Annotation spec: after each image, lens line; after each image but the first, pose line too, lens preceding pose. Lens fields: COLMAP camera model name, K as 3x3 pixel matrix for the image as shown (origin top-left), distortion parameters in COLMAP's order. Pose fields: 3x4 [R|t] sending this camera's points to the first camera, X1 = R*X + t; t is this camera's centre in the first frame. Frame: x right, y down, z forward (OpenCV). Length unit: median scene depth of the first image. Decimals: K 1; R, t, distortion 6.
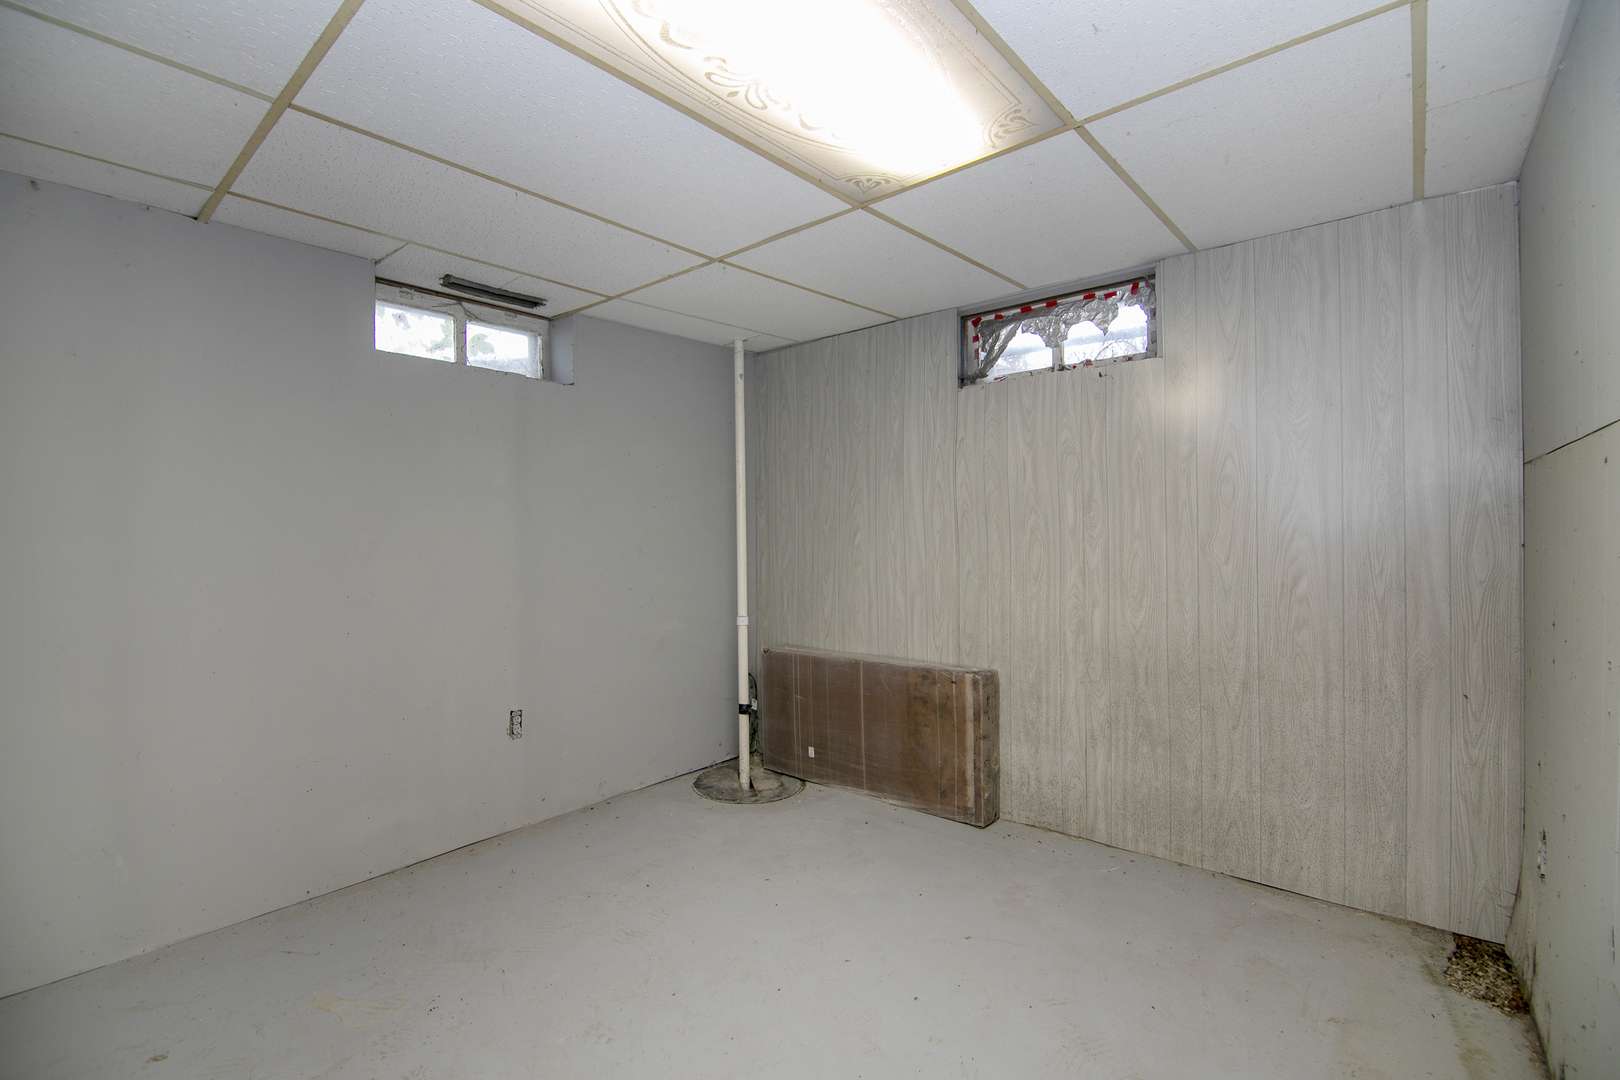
lens RADIAL K [[736.2, 0, 806.3], [0, 736.2, 538.2], [0, 0, 1]] dist [-0.012274, -0.003878]
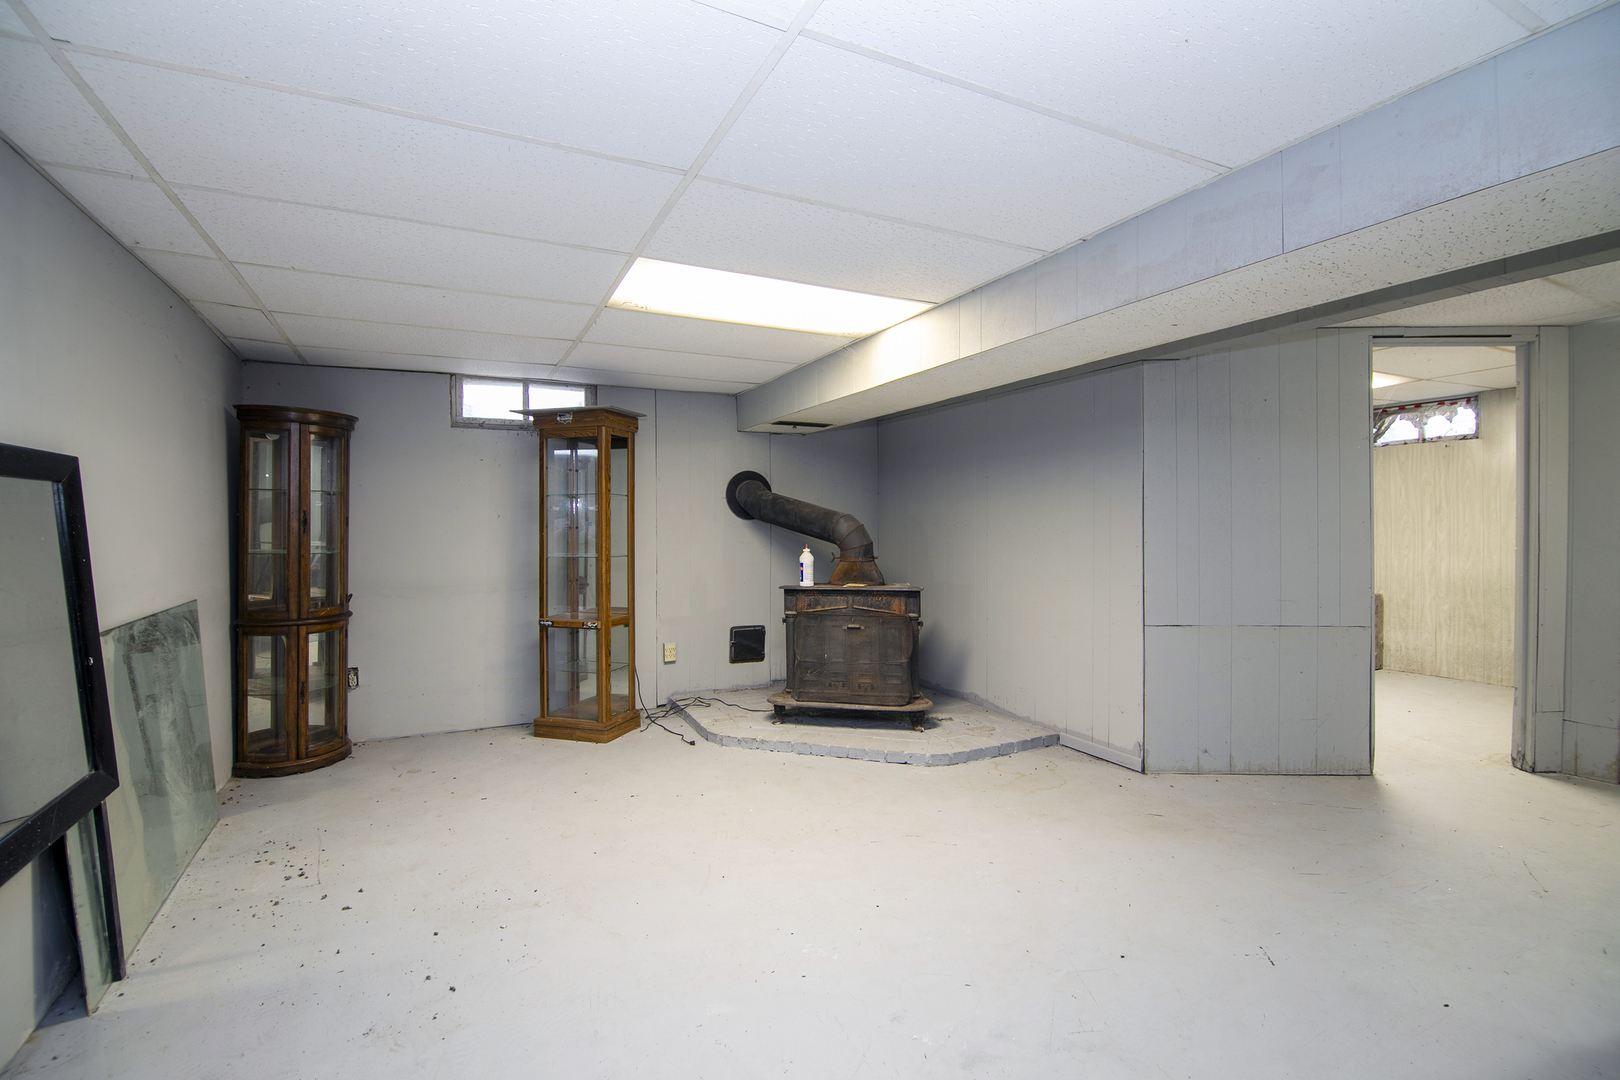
lens RADIAL K [[736.2, 0, 818.1], [0, 736.2, 538.9], [0, 0, 1]] dist [-0.012274, -0.003878]
pose [[0.937205, 0.005597, -0.348734, -0.502510], [0.000591, 0.999844, 0.017635, -0.002304], [0.348778, -0.016734, 0.937056, -1.431556]]
